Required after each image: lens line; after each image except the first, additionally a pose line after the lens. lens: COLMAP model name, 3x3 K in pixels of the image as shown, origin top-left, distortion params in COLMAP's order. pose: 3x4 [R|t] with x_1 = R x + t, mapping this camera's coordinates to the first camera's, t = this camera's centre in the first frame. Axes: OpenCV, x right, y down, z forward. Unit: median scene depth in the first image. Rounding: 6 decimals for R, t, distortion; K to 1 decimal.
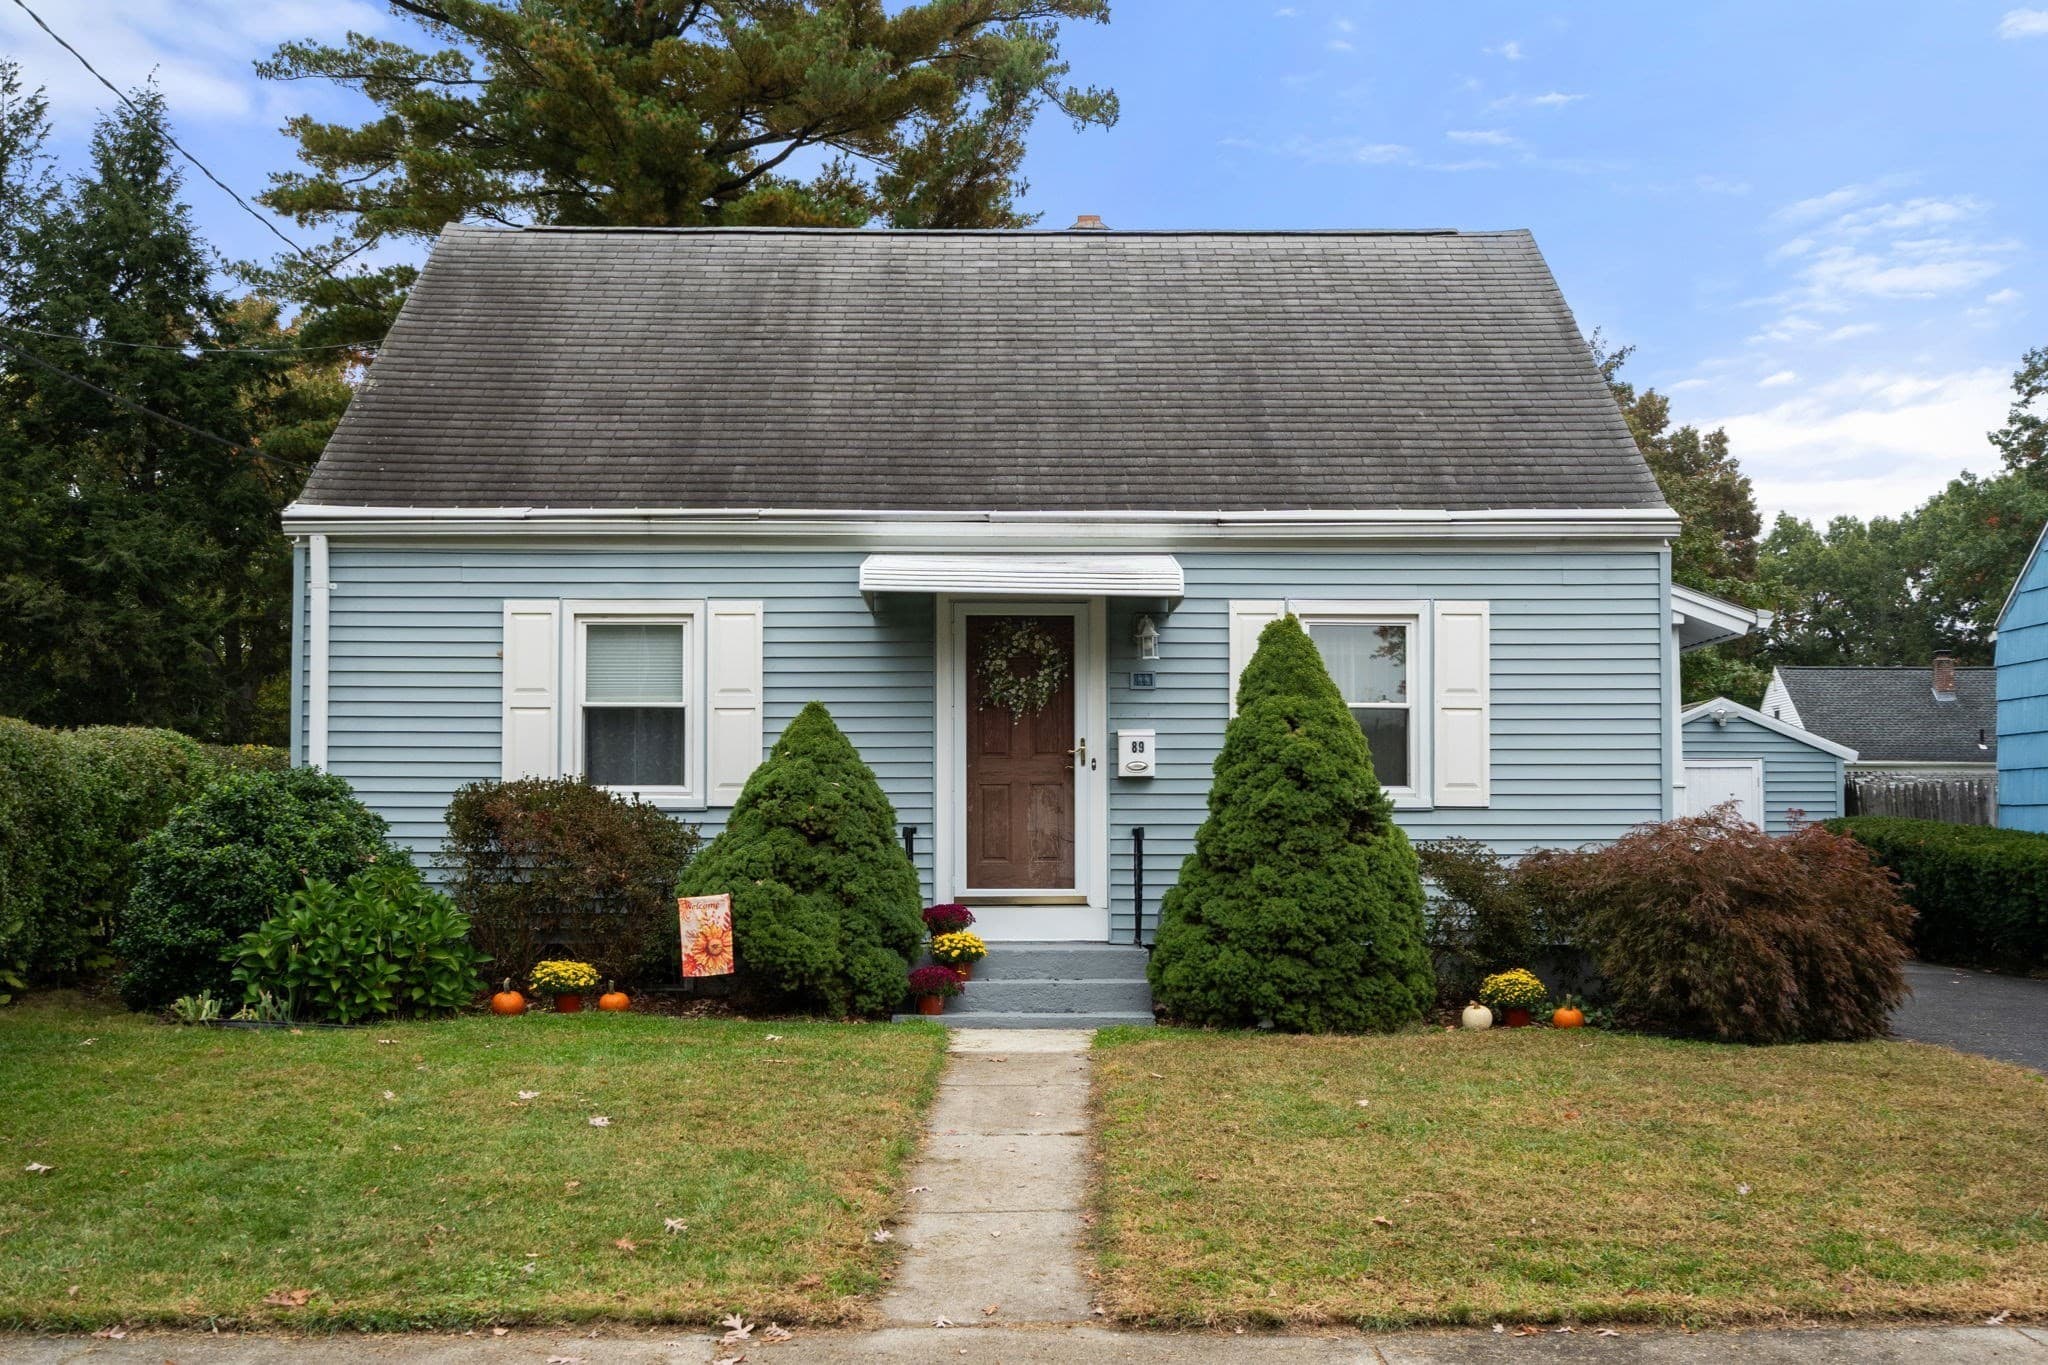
lens RADIAL K [[2052.9, 0, 1031.9], [0, 2052.9, 728.7], [0, 0, 1]] dist [-0.000765, 0.007563]
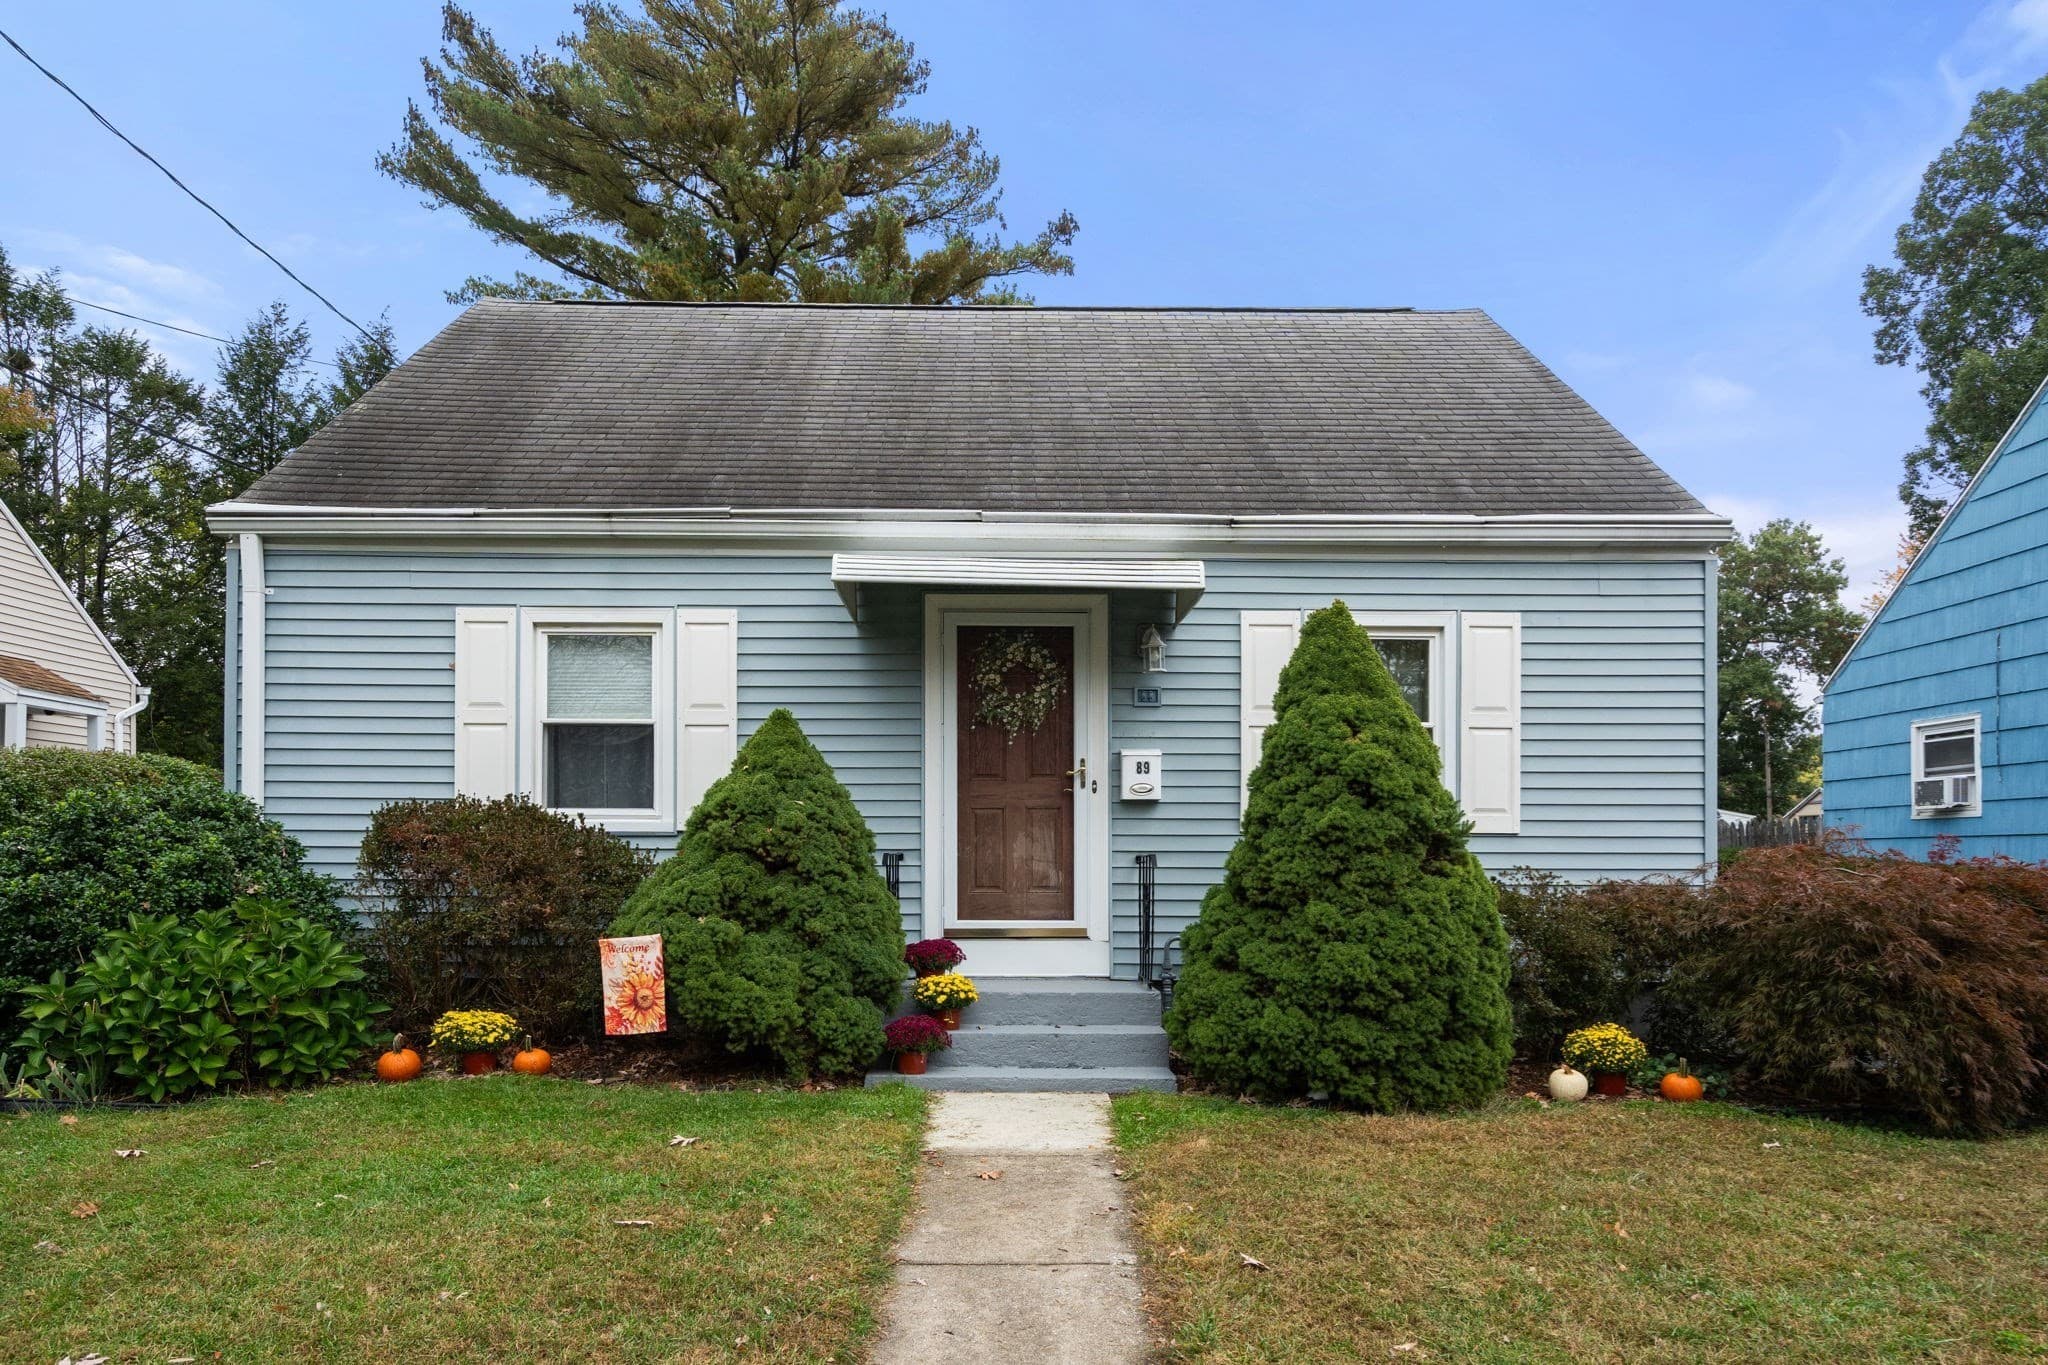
lens RADIAL K [[1195.0, 0, 1014.4], [0, 1195.0, 841.3], [0, 0, 1]] dist [0.004190, 0.002337]
pose [[0.999994, 0.002623, 0.002341, -0.007254], [-0.002703, 0.999389, 0.034849, 0.023318], [-0.002248, -0.034855, 0.999390, 0.461879]]
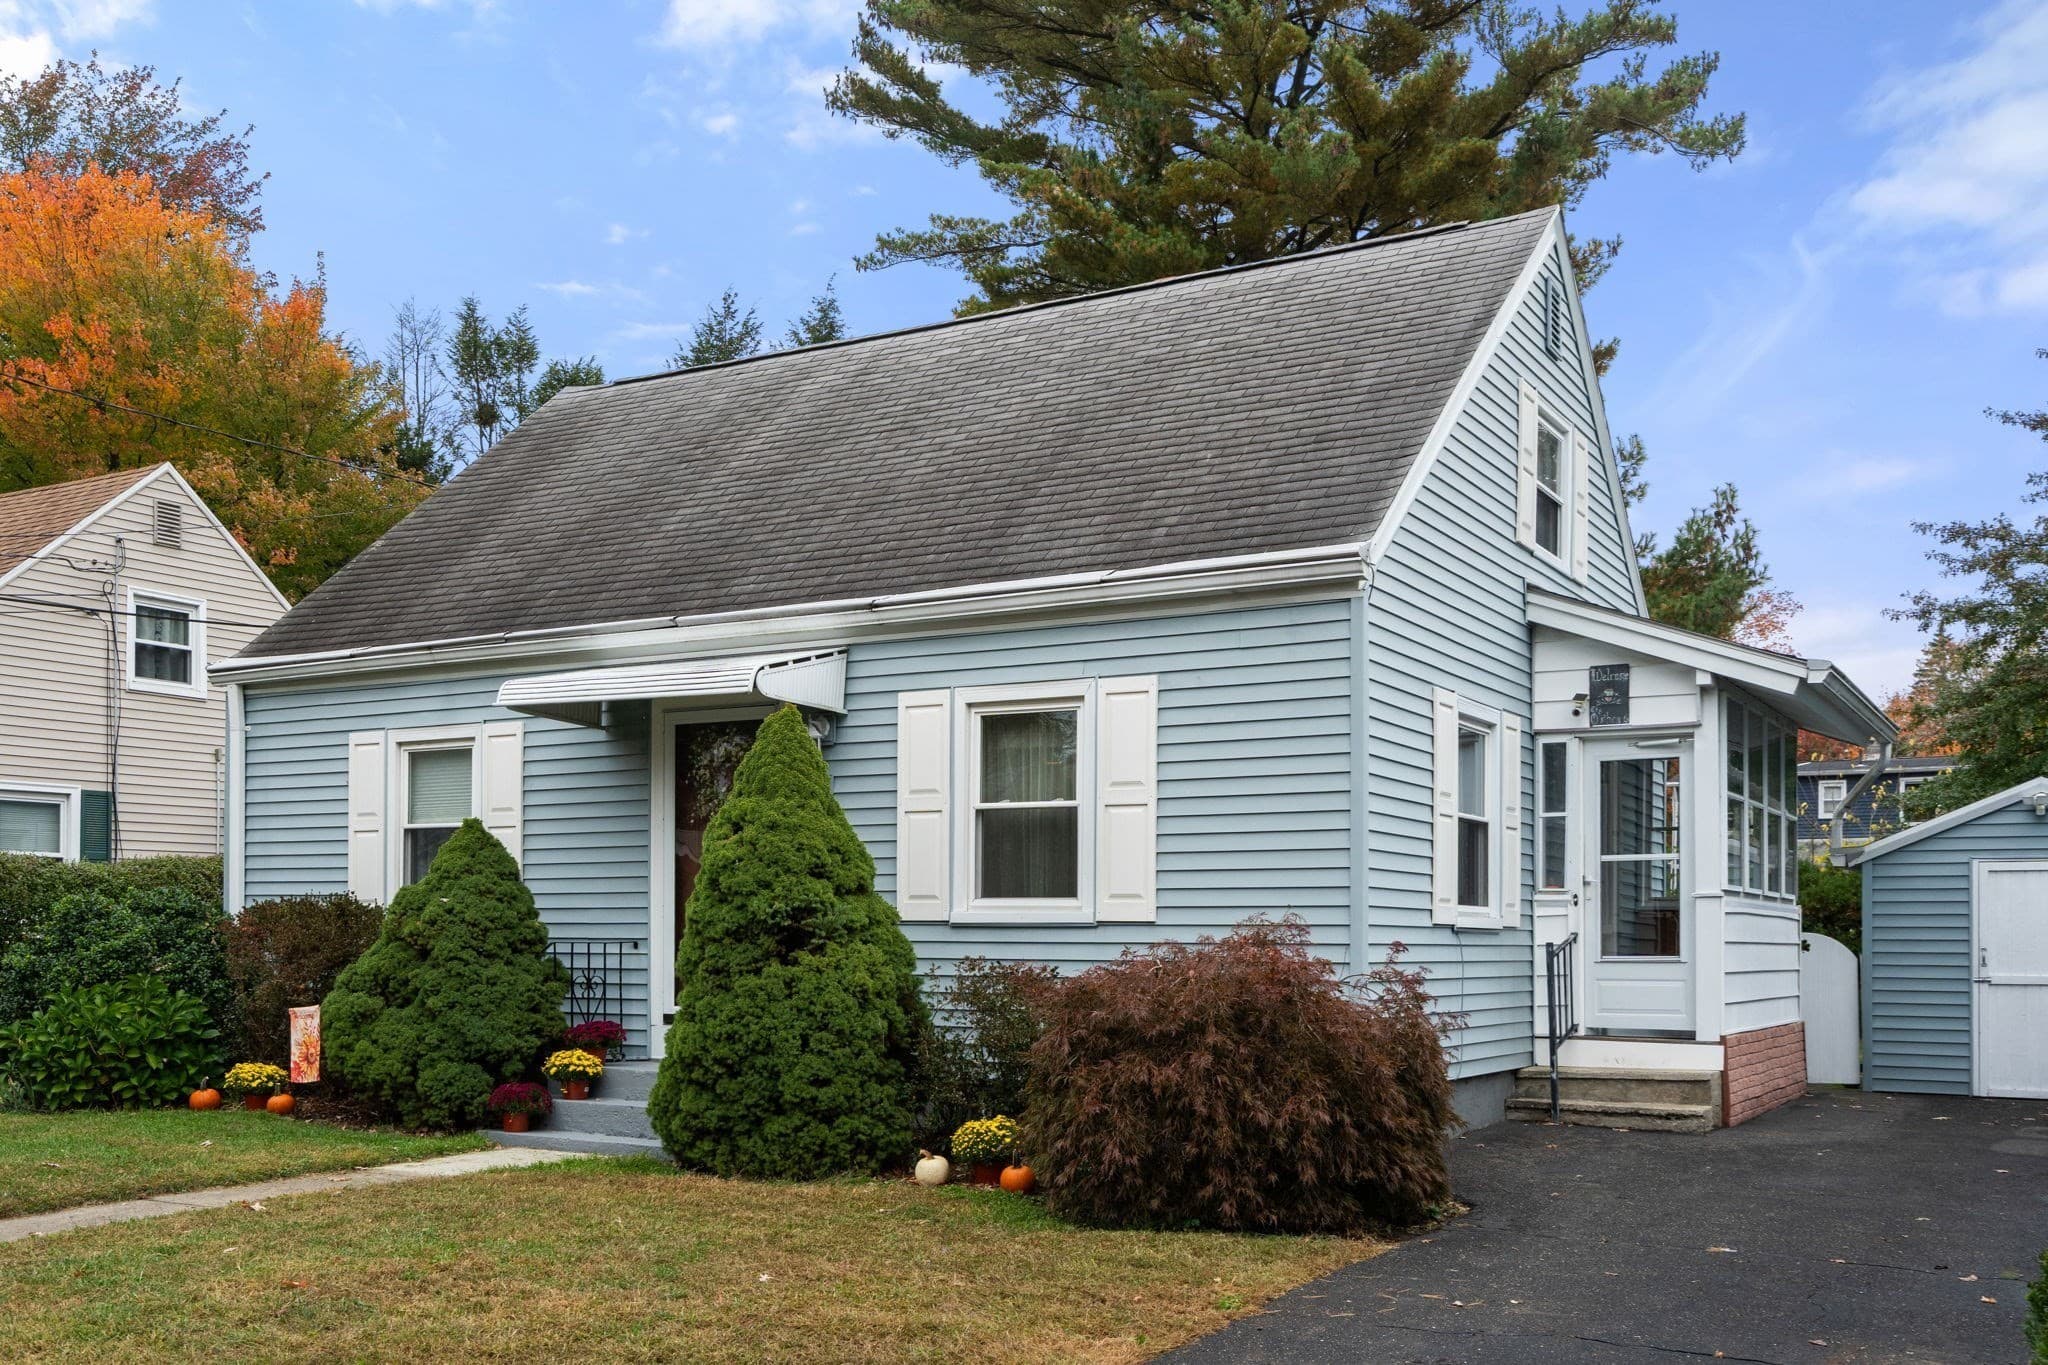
lens RADIAL K [[1954.6, 0, 1018.9], [0, 1954.6, 910.2], [0, 0, 1]] dist [-0.001292, 0.000088]
pose [[0.854761, -0.003173, -0.519012, 0.591792], [0.019389, 0.999479, 0.025821, 0.011722], [0.518659, -0.032134, 0.854377, 0.295007]]
